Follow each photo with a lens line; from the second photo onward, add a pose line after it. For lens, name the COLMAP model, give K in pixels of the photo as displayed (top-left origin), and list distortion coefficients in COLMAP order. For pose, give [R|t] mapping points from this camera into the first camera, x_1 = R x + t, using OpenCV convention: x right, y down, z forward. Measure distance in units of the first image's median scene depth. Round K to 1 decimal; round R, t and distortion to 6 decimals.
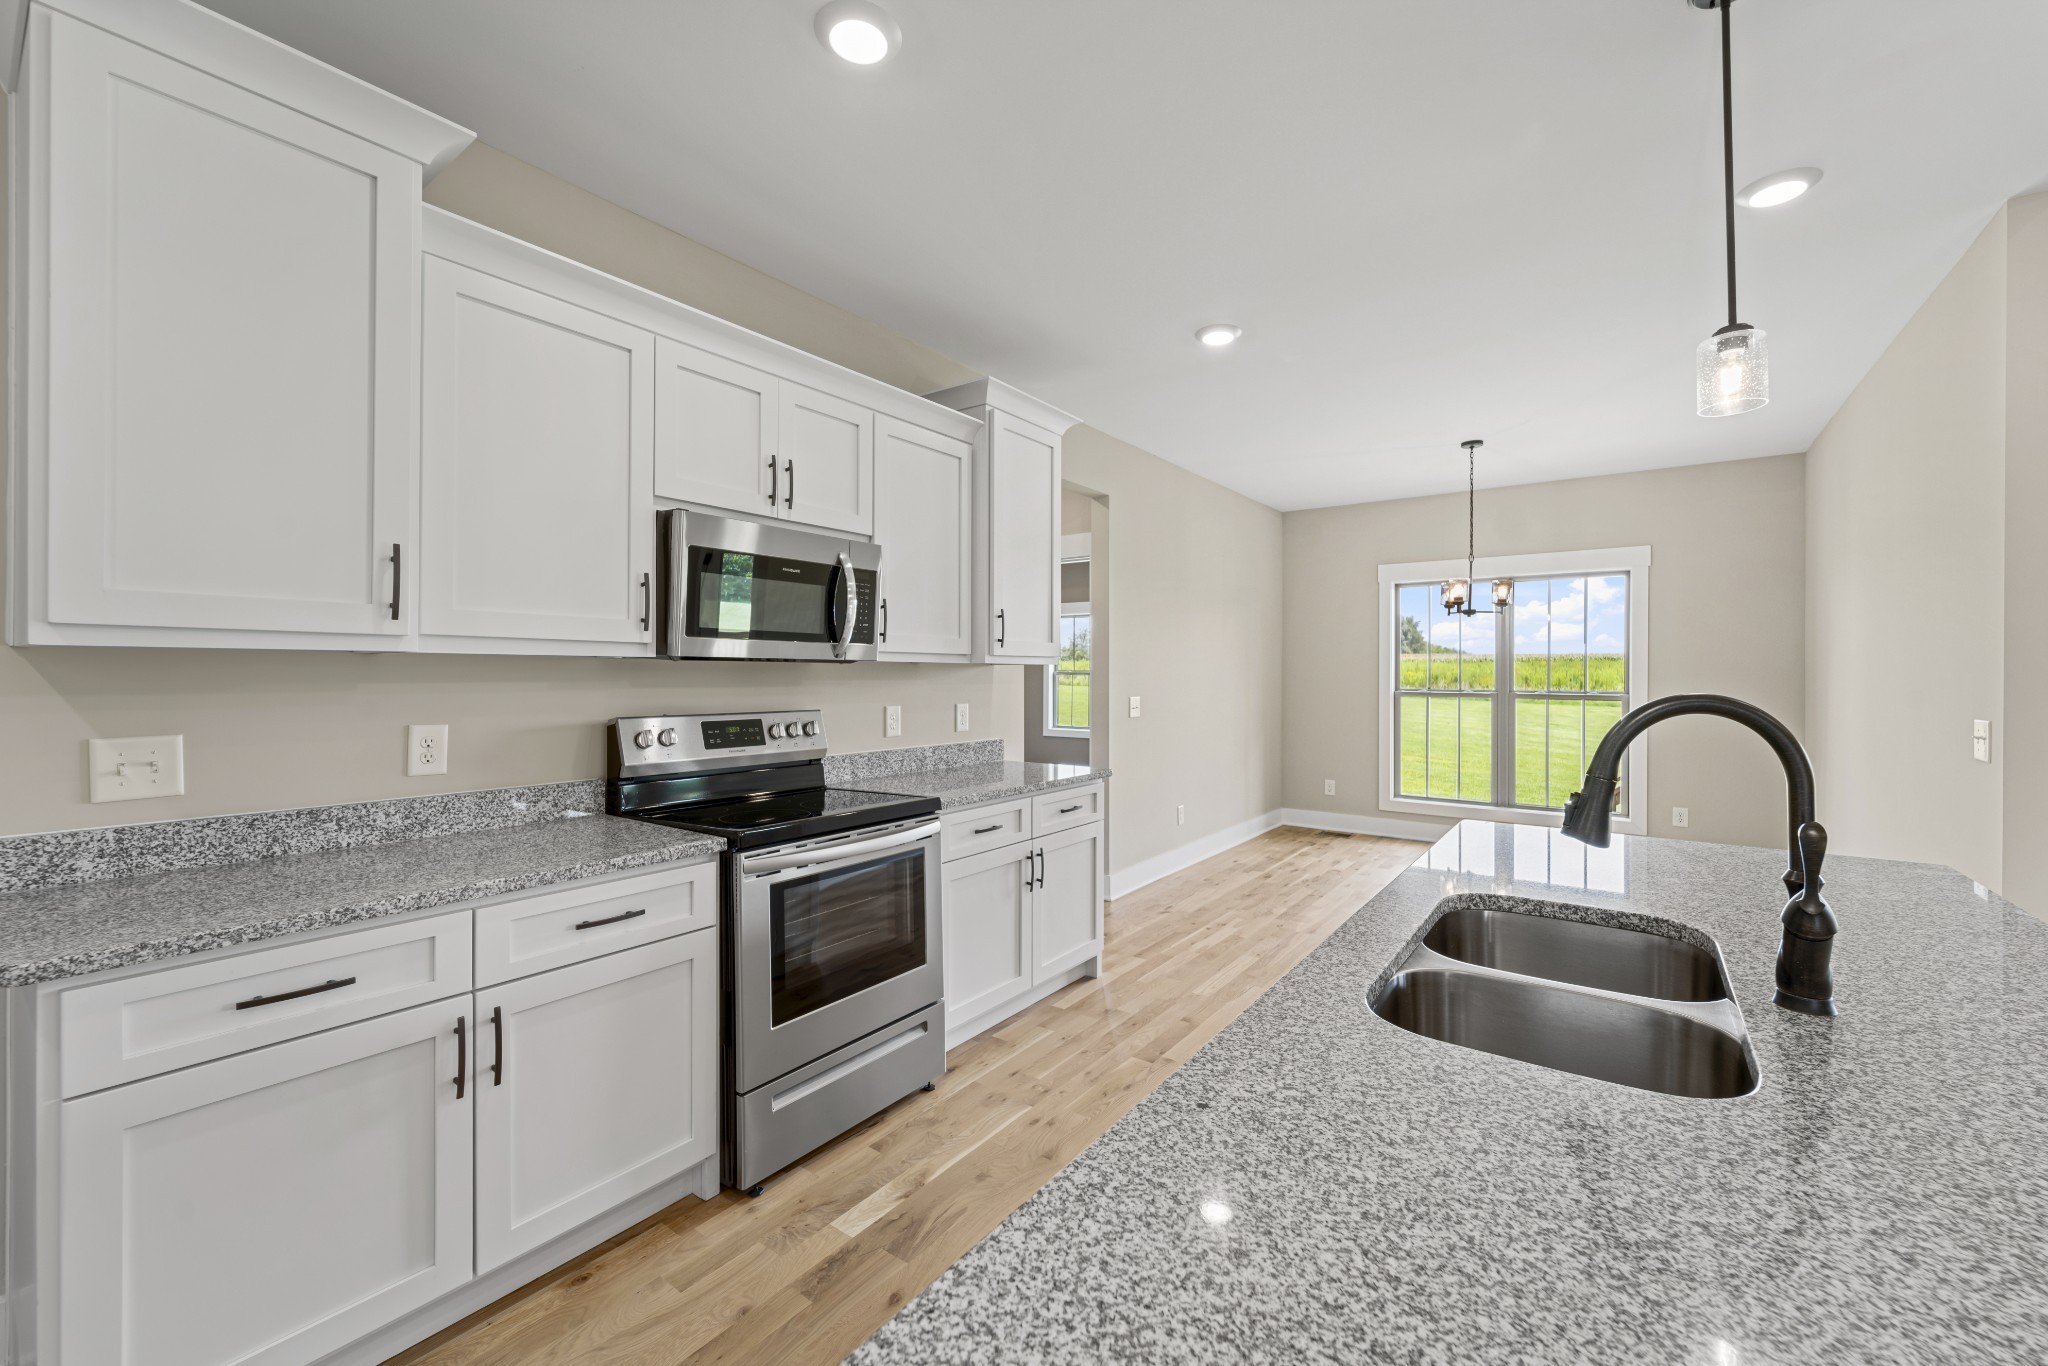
lens RADIAL K [[818.0, 0, 1031.1], [0, 818.0, 674.0], [0, 0, 1]] dist [0.000303, -0.000136]
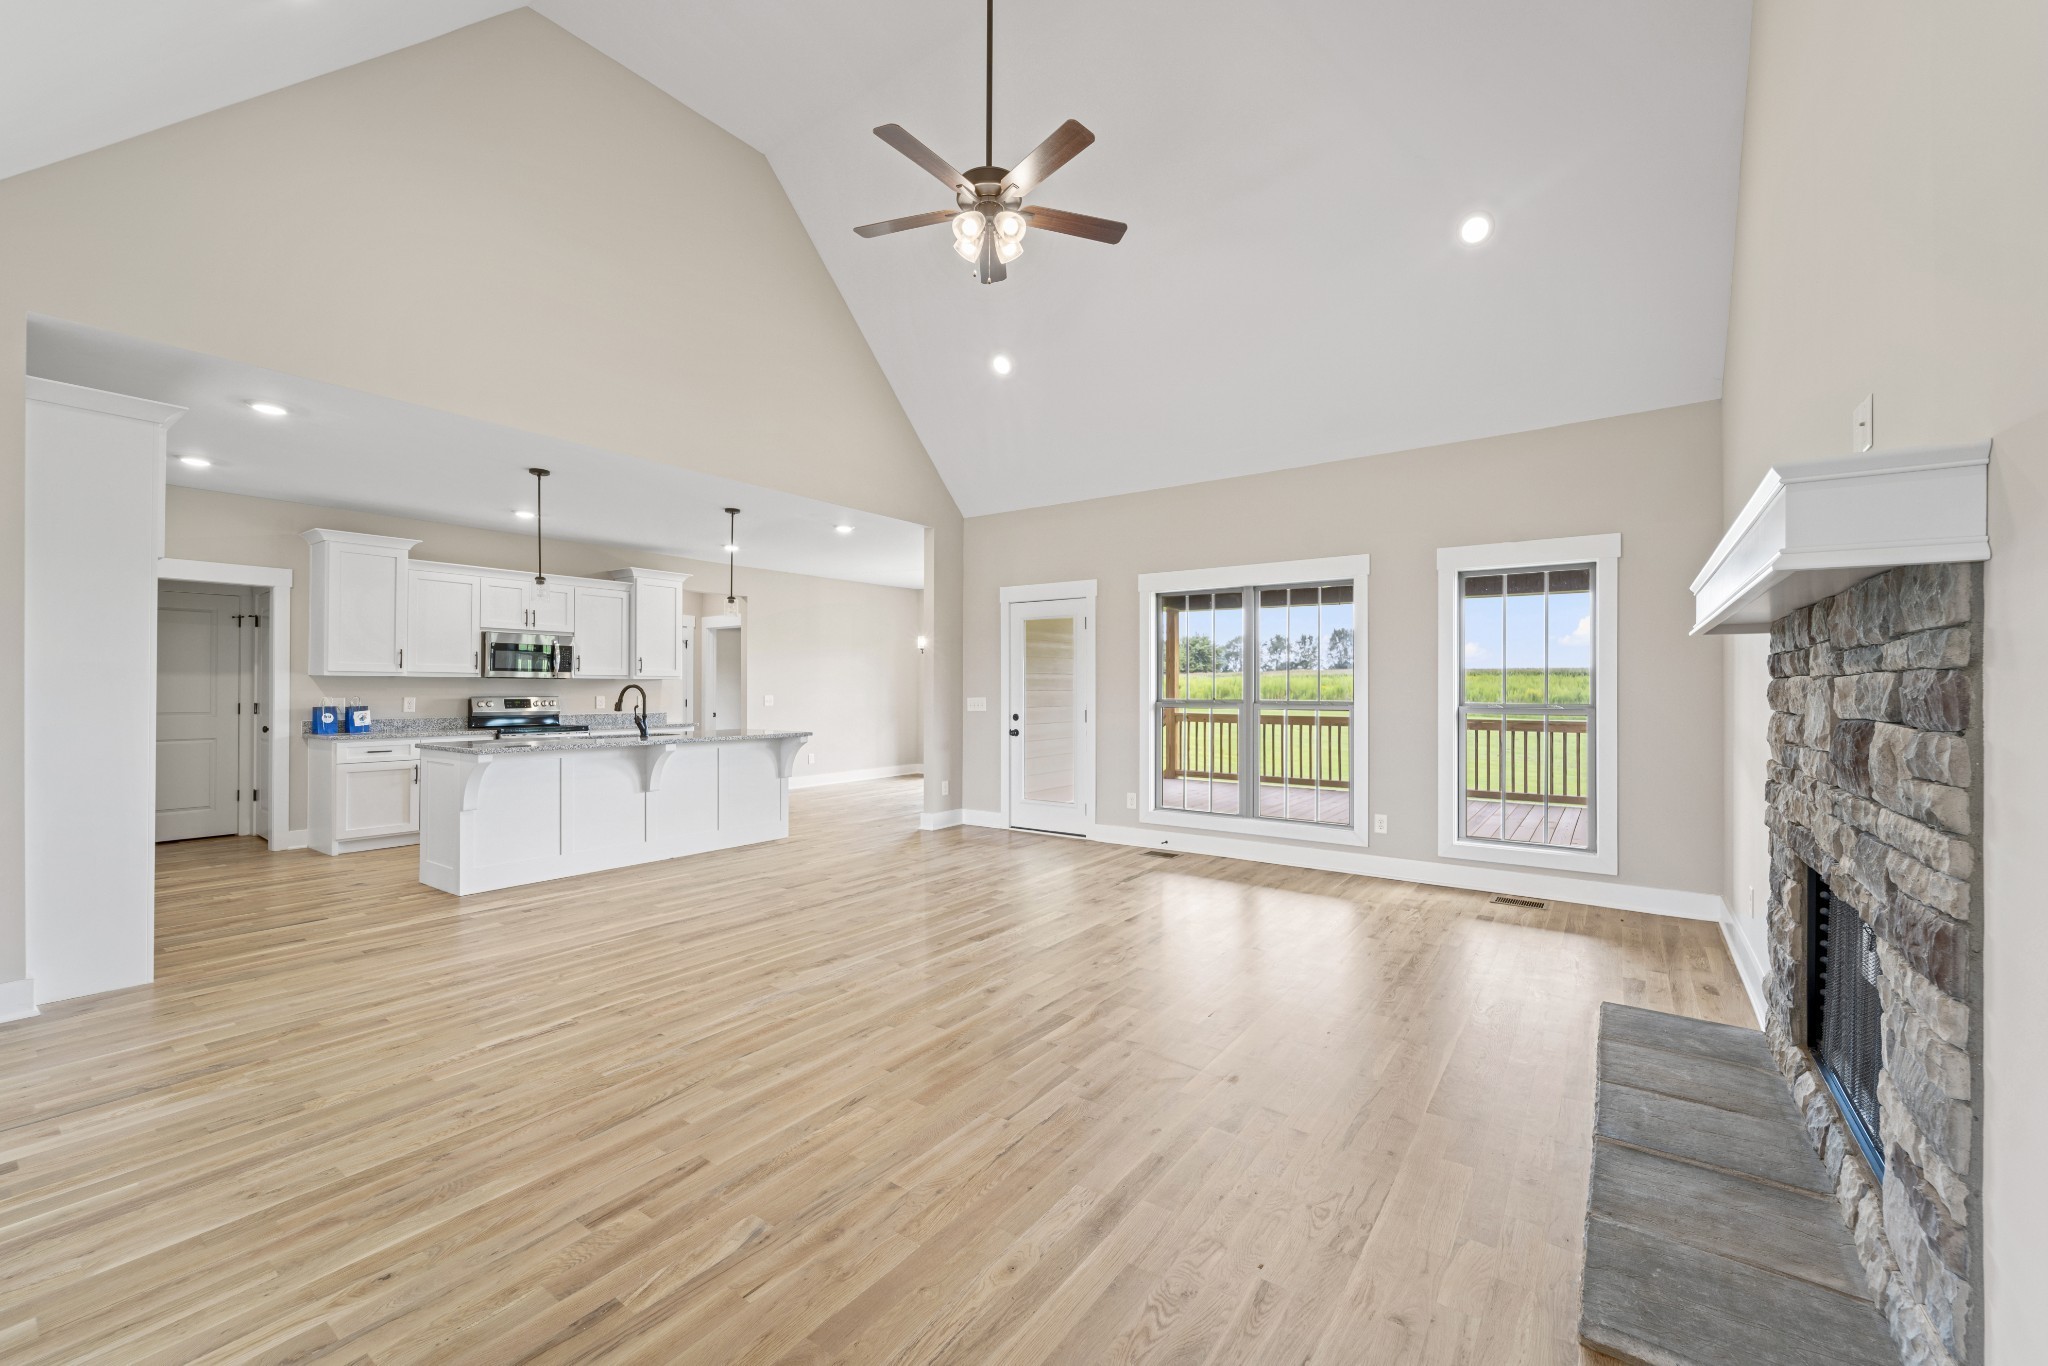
lens RADIAL K [[818.0, 0, 1034.8], [0, 818.0, 680.9], [0, 0, 1]] dist [0.000303, -0.000136]
pose [[0.999922, -0.001663, 0.012380, 1.370859], [0.001790, 0.999947, -0.010180, 0.025048], [-0.012362, 0.010201, 0.999872, -1.832030]]
